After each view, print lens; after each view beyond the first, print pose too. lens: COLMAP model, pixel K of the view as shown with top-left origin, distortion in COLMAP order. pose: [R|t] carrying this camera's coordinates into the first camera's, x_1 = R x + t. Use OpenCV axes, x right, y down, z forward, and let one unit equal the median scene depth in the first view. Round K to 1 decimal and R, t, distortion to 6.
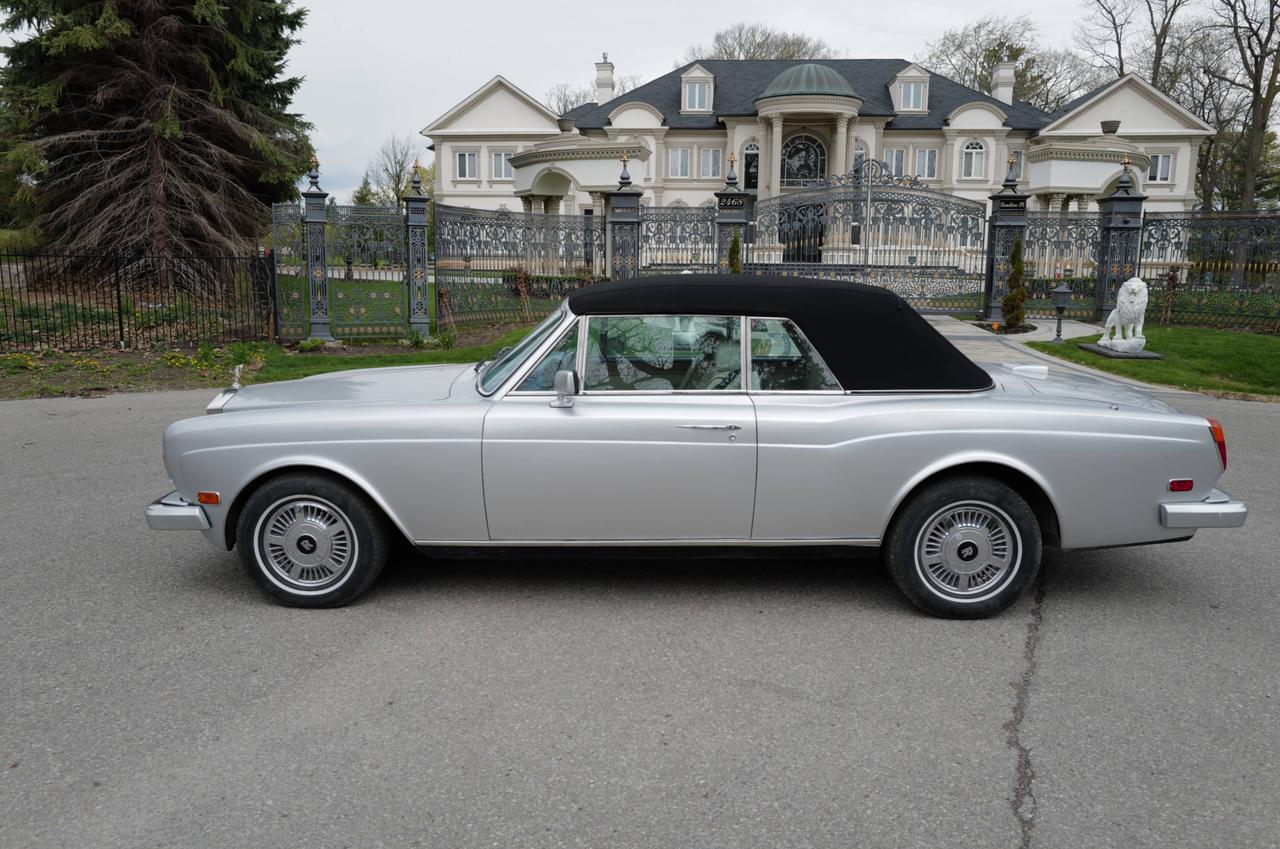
lens RADIAL K [[979.0, 0, 640.0], [0, 979.0, 424.5], [0, 0, 1]] dist [-0.071549, 0.097800]
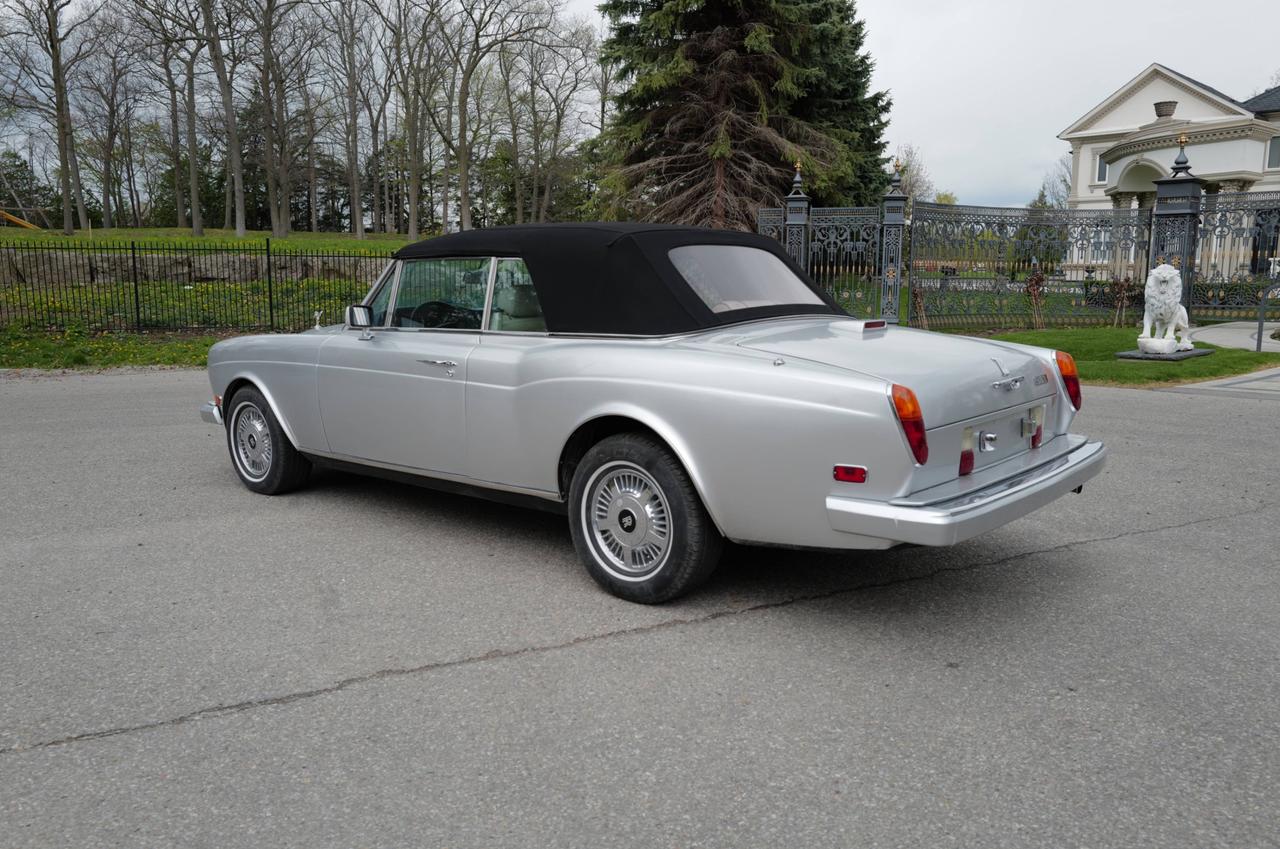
lens RADIAL K [[975.2, 0, 641.2], [0, 975.2, 426.4], [0, 0, 1]] dist [-0.064583, 0.082723]
pose [[0.770961, 0.087864, -0.630792, 0.263806], [-0.097951, 0.995012, 0.018880, 0.008735], [0.629305, 0.047231, 0.775722, 0.099123]]
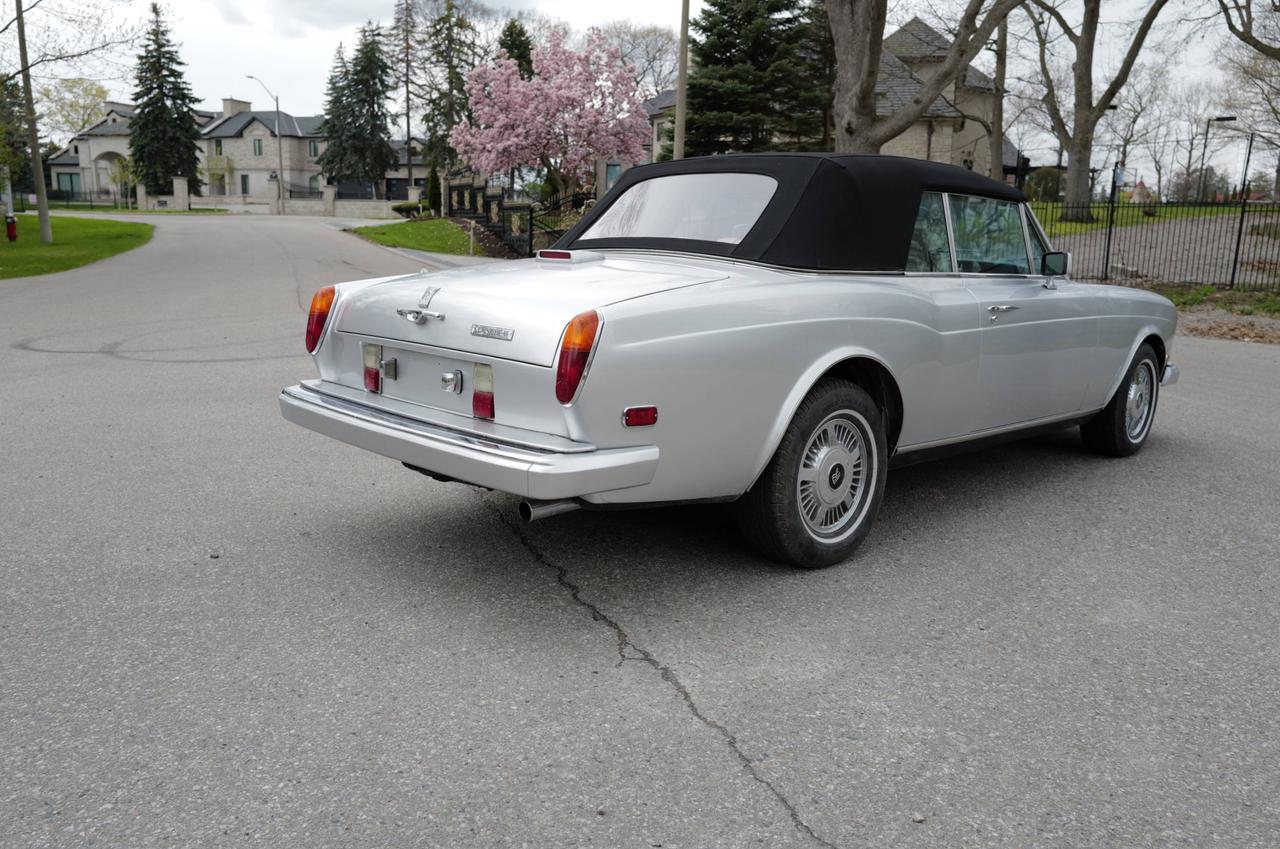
lens RADIAL K [[975.2, 0, 641.2], [0, 975.2, 426.4], [0, 0, 1]] dist [-0.064583, 0.082723]
pose [[-0.685198, 0.111563, -0.719762, 0.303033], [-0.157180, 0.942266, 0.295684, -0.054228], [0.711194, 0.315734, -0.628104, 0.521856]]
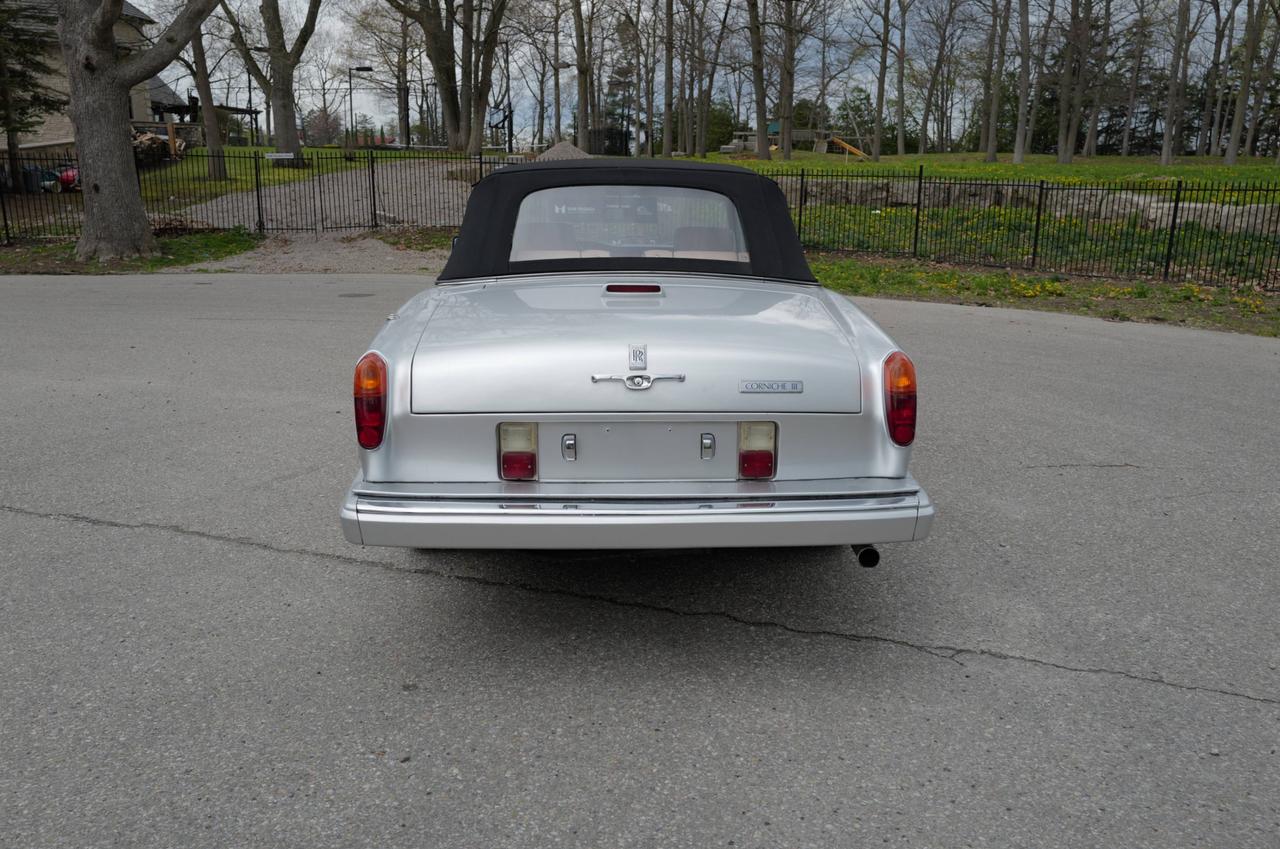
lens RADIAL K [[975.2, 0, 641.2], [0, 975.2, 426.4], [0, 0, 1]] dist [-0.064583, 0.082723]
pose [[0.077392, 0.225243, -0.971224, 0.359011], [-0.182053, 0.960960, 0.208356, -0.036138], [0.980238, 0.160689, 0.115377, 0.327130]]
